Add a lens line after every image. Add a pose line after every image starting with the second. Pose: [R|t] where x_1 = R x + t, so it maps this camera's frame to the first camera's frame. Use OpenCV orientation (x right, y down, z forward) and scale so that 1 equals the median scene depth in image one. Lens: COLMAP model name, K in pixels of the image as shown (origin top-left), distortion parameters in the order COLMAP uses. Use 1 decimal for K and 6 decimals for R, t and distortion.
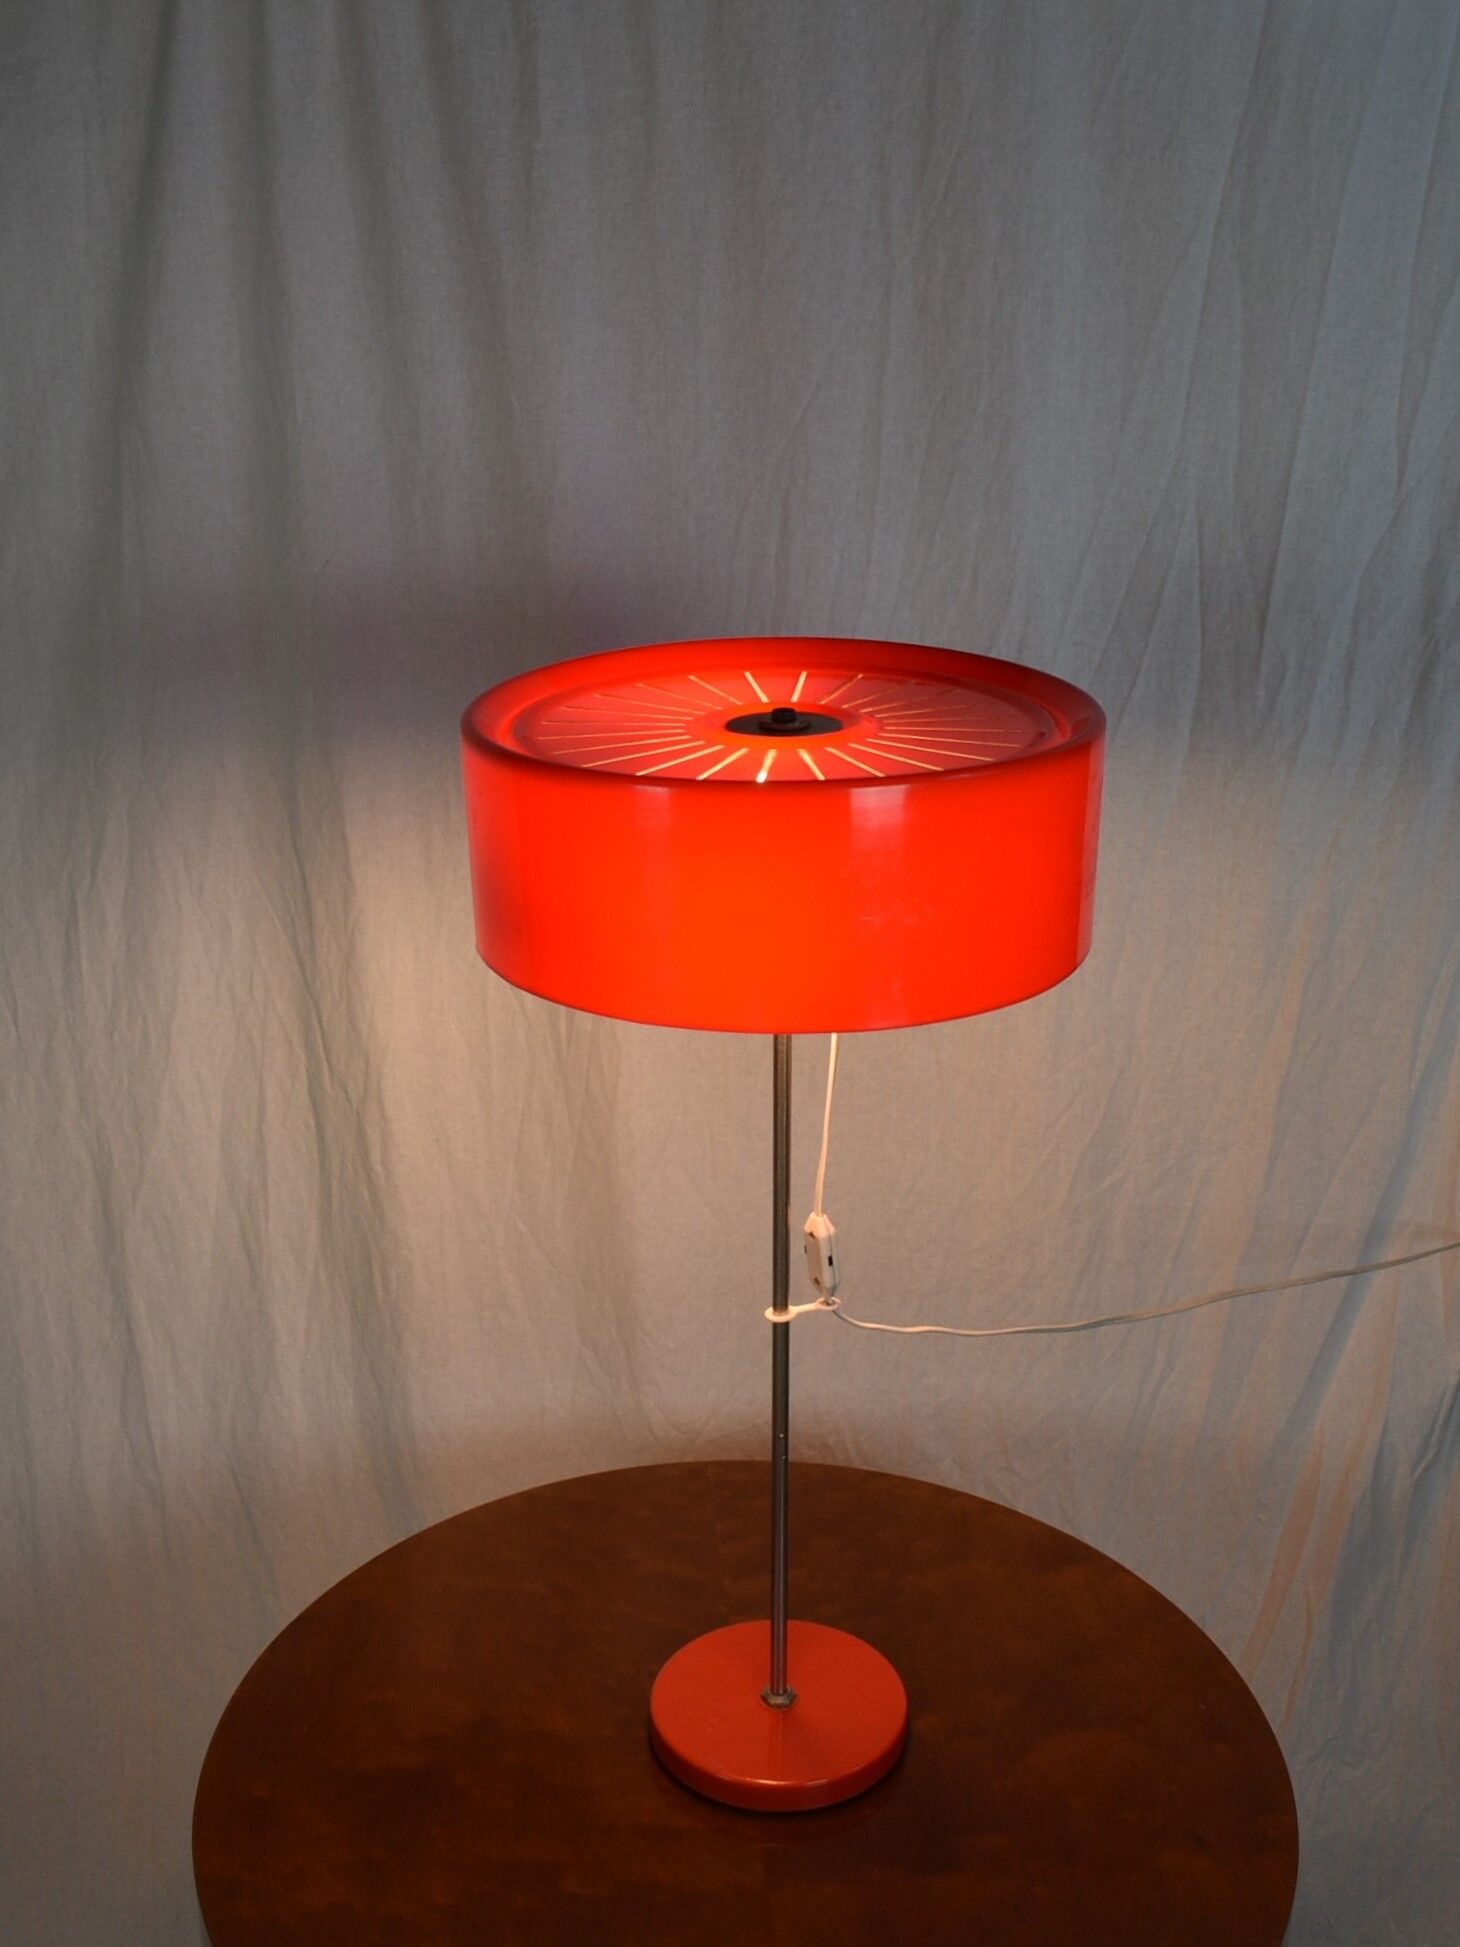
lens RADIAL K [[2249.9, 0, 765.8], [0, 2249.9, 972.0], [0, 0, 1]] dist [-0.011456, 0.011516]
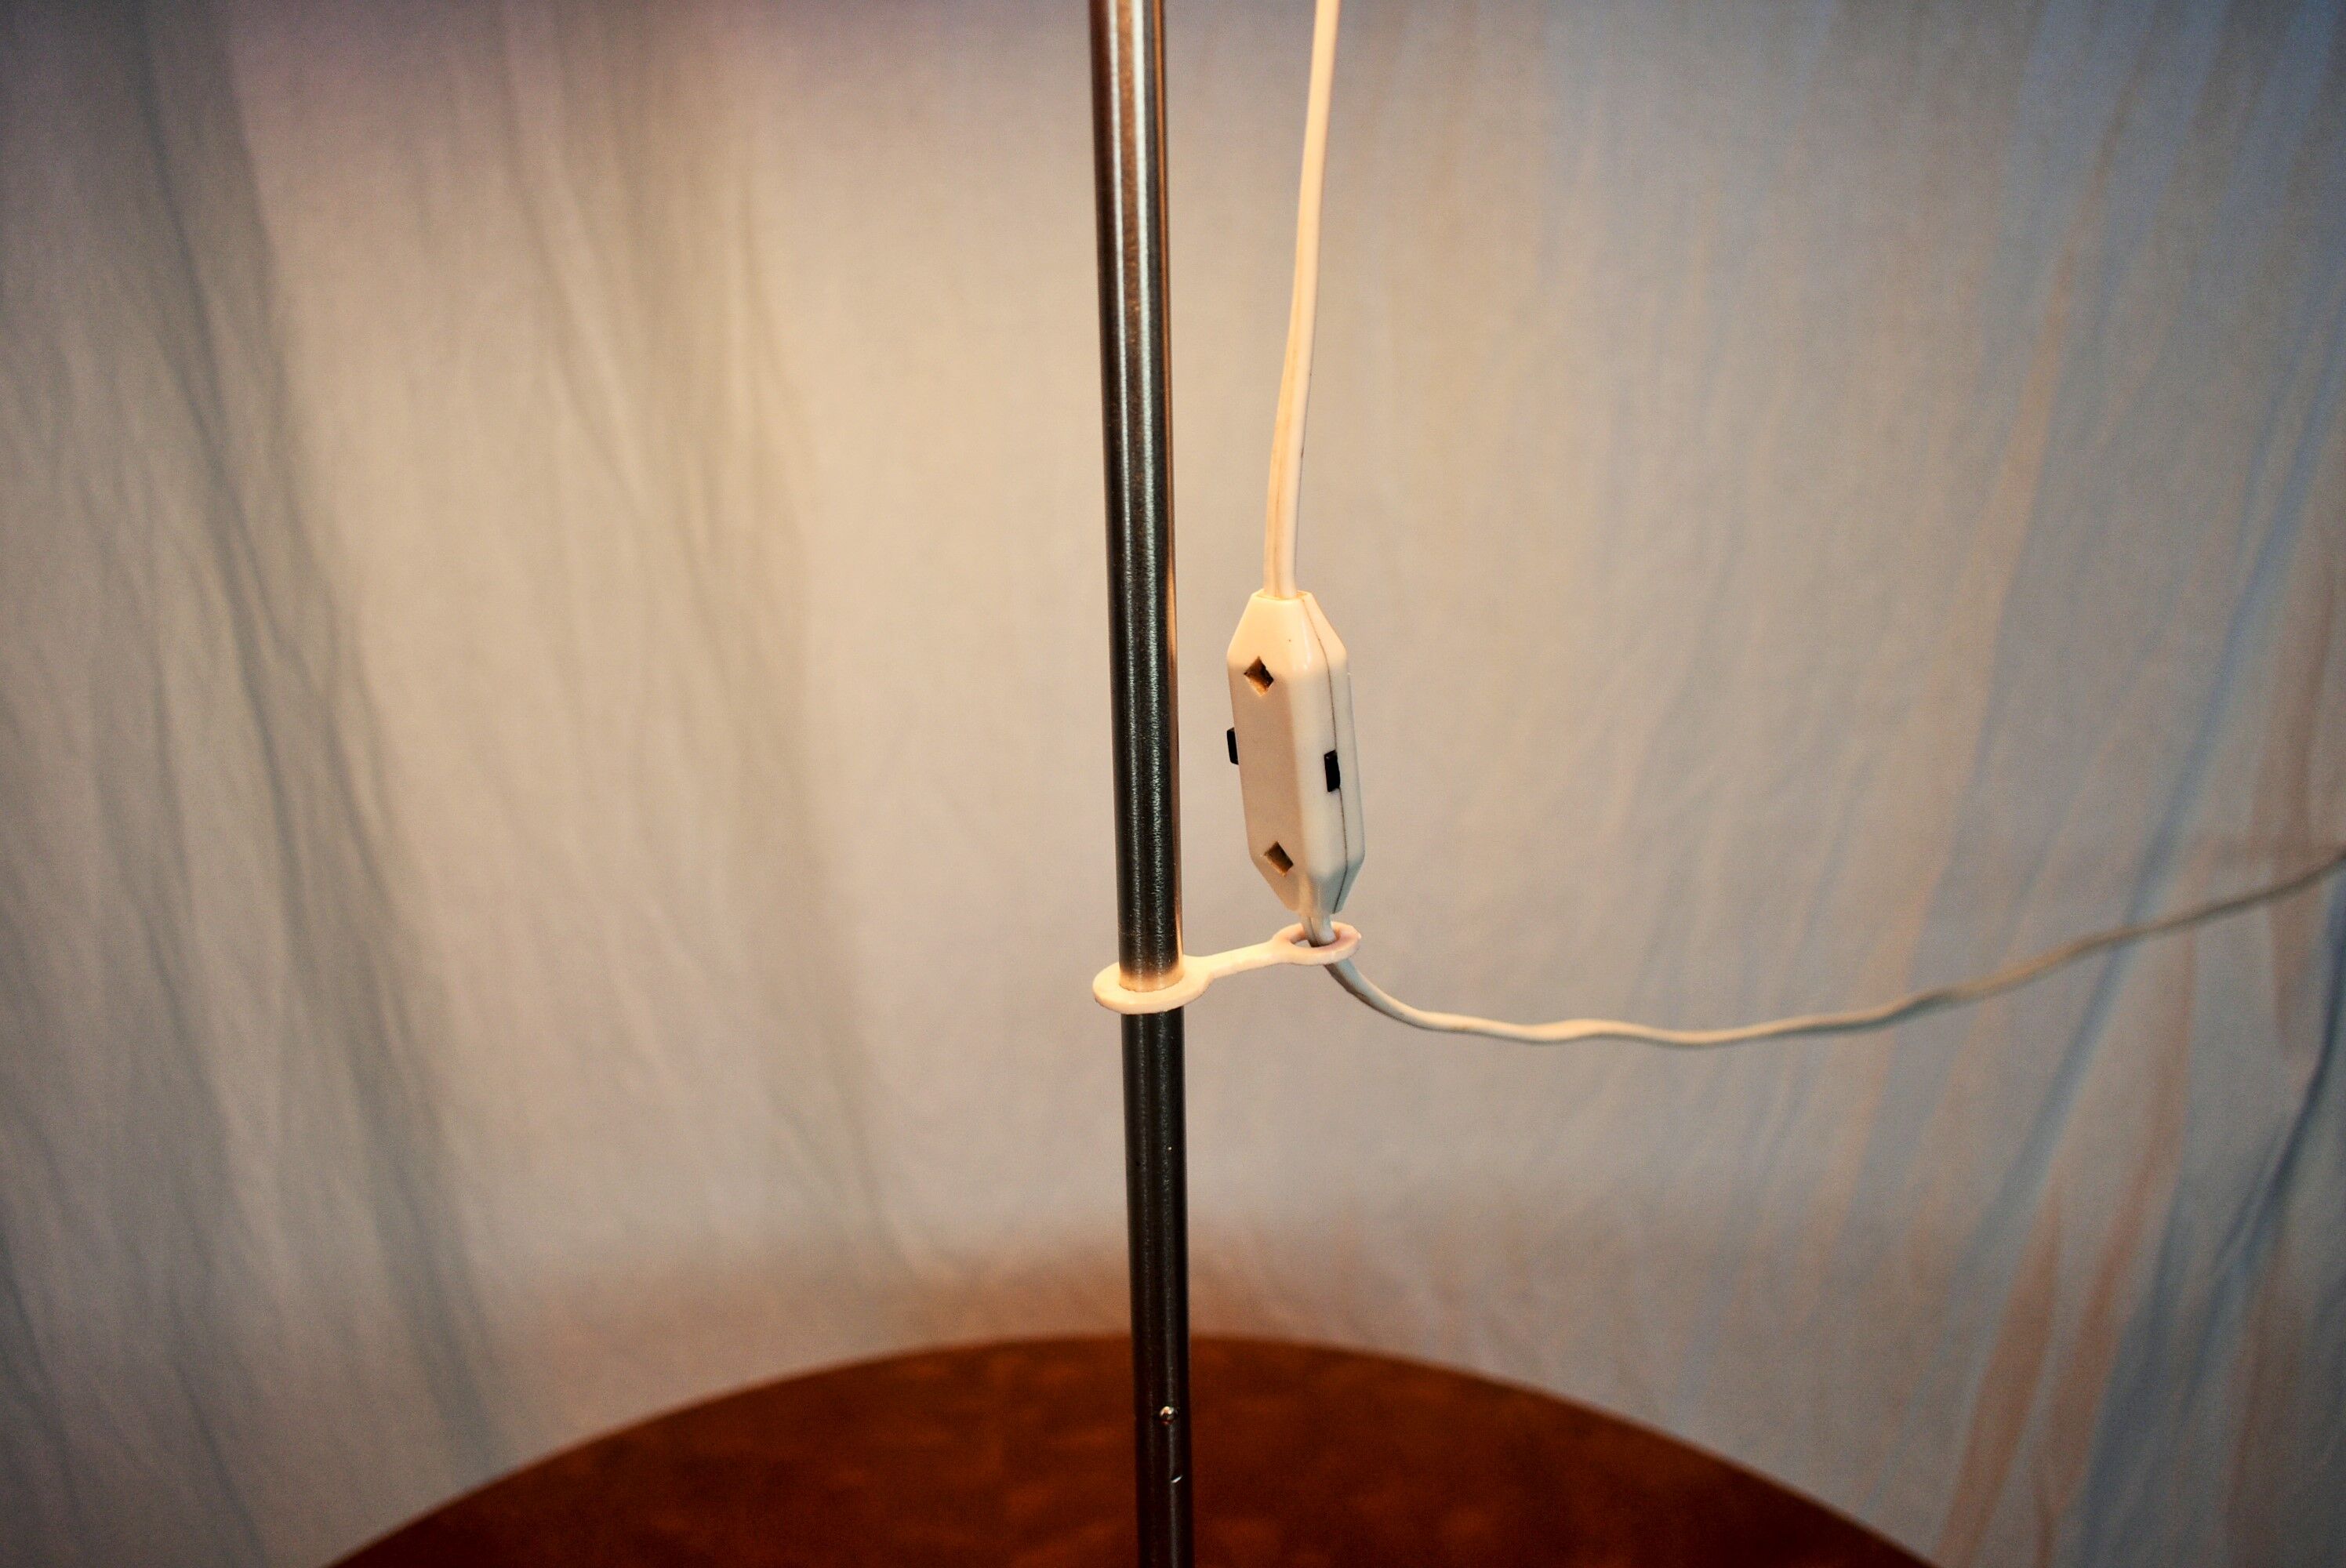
lens RADIAL K [[1757.7, 0, 1173.0], [0, 1757.7, 784.0], [0, 0, 1]] dist [-0.012204, -0.005056]
pose [[0.998076, -0.039600, 0.047705, 0.000016], [0.040304, 0.999091, -0.013887, 0.095848], [-0.047112, 0.015783, 0.998765, 0.575850]]
